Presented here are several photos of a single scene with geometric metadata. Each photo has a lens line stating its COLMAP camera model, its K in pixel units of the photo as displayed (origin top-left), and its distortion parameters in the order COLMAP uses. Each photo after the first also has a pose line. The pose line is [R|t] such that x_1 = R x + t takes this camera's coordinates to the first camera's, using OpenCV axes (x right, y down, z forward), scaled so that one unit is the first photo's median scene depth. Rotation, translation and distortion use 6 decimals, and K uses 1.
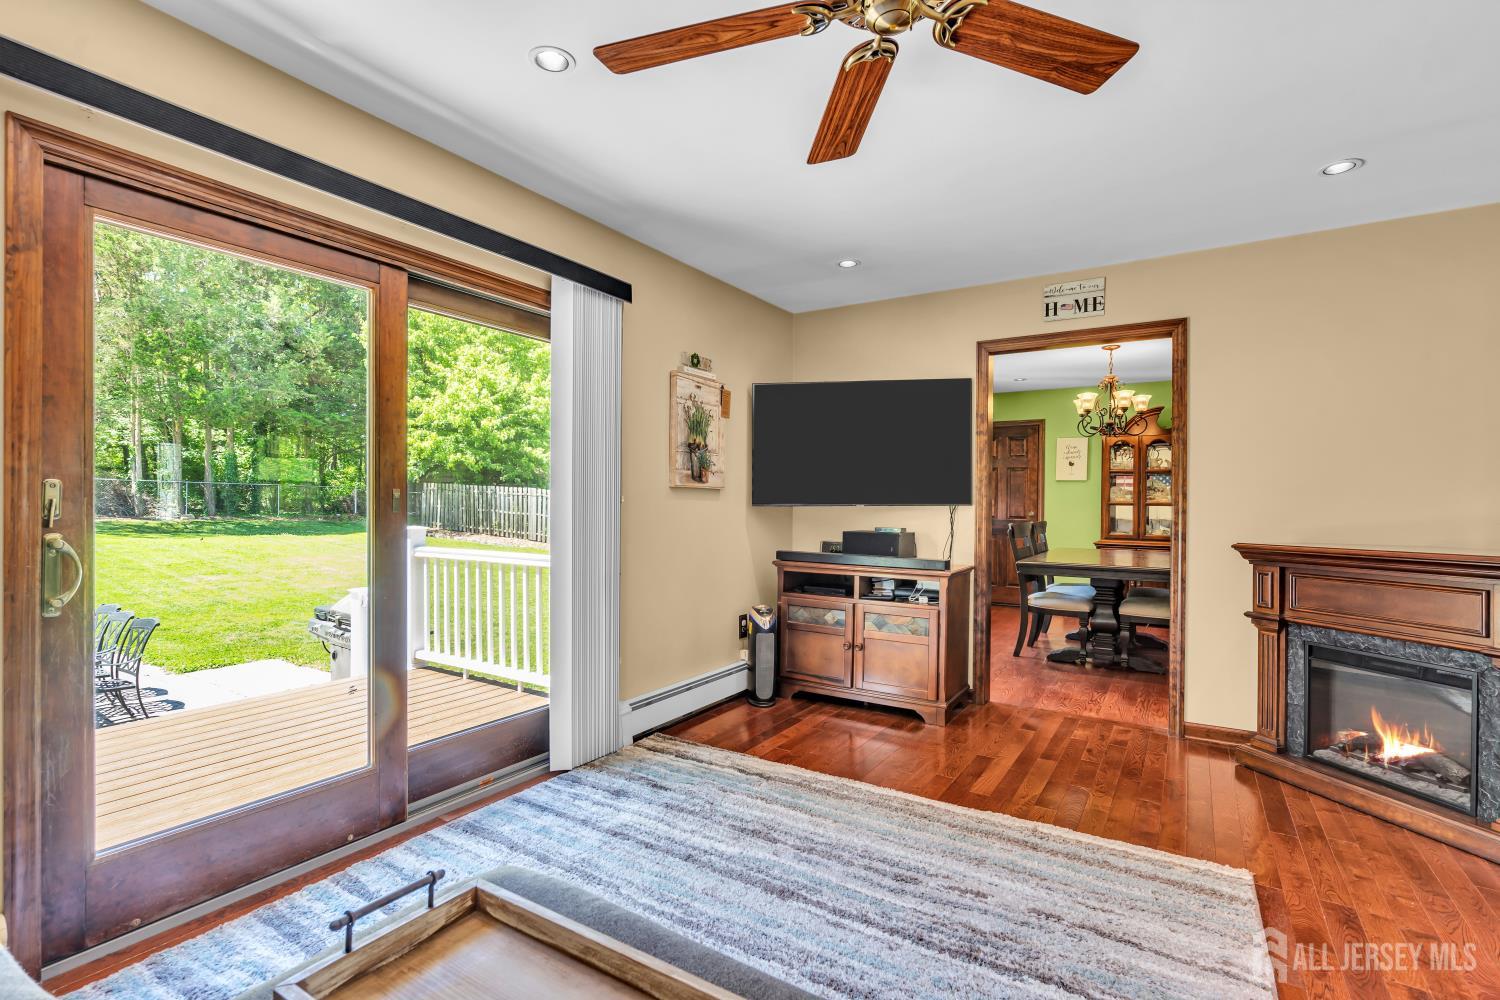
lens RADIAL K [[680.7, 0, 750.8], [0, 680.7, 506.1], [0, 0, 1]] dist [0.000280, 0.003028]
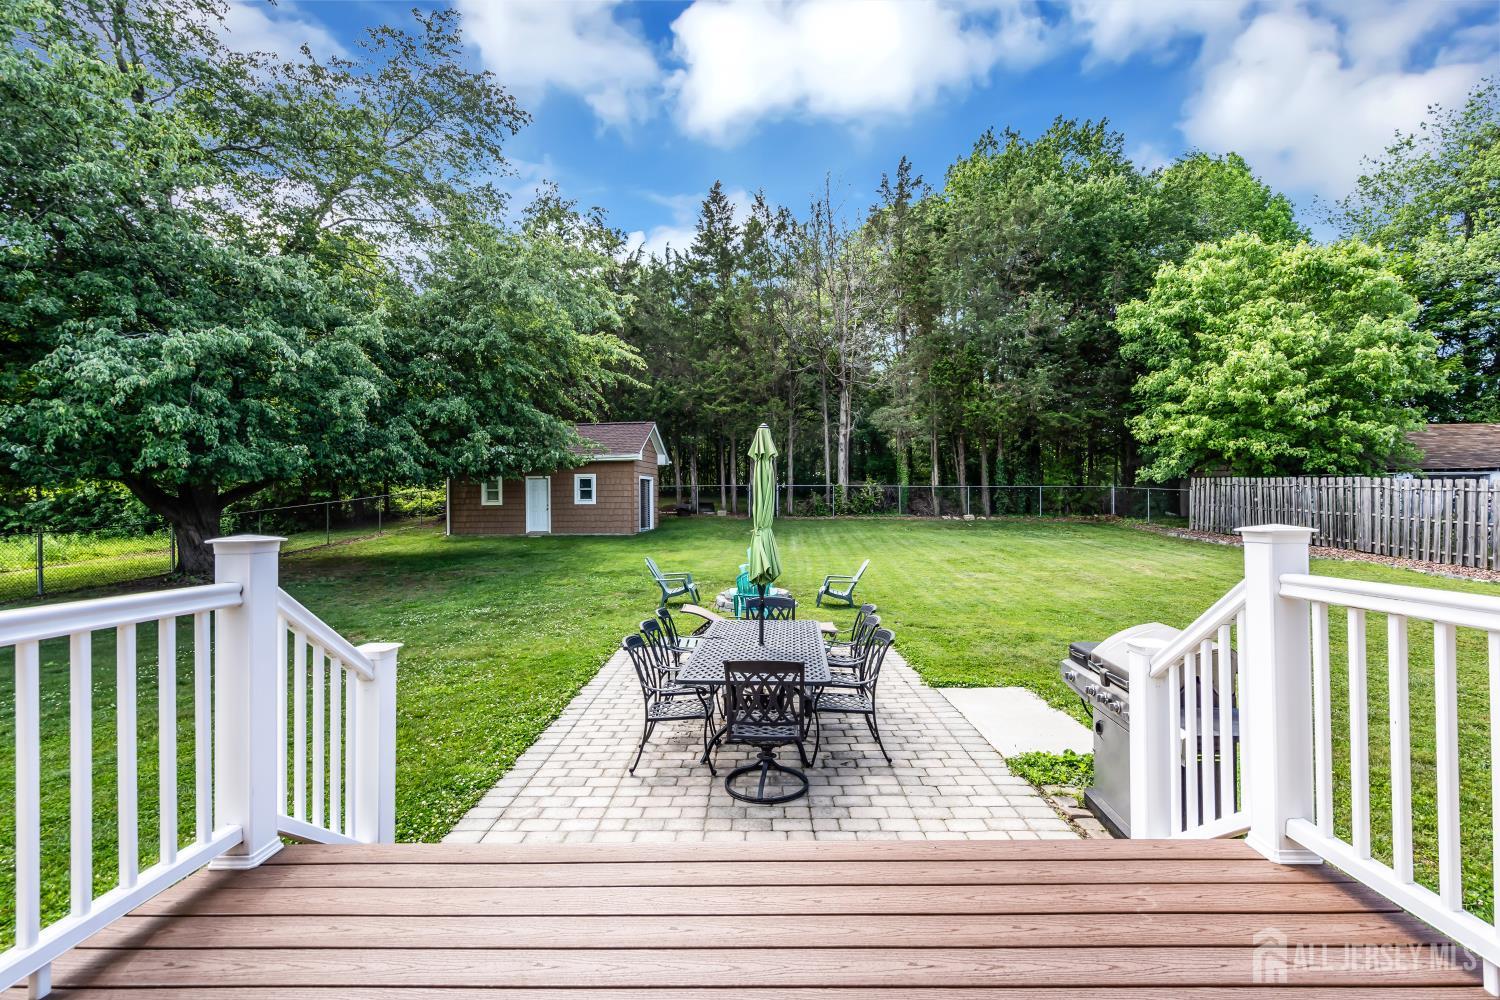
lens RADIAL K [[666.6, 0, 745.0], [0, 666.6, 500.8], [0, 0, 1]] dist [0.005001, 0.000532]
pose [[0.517200, -0.015664, -0.855721, -0.059337], [0.006715, 0.999876, -0.014243, 0.002846], [0.855838, 0.001620, 0.517241, 0.095194]]
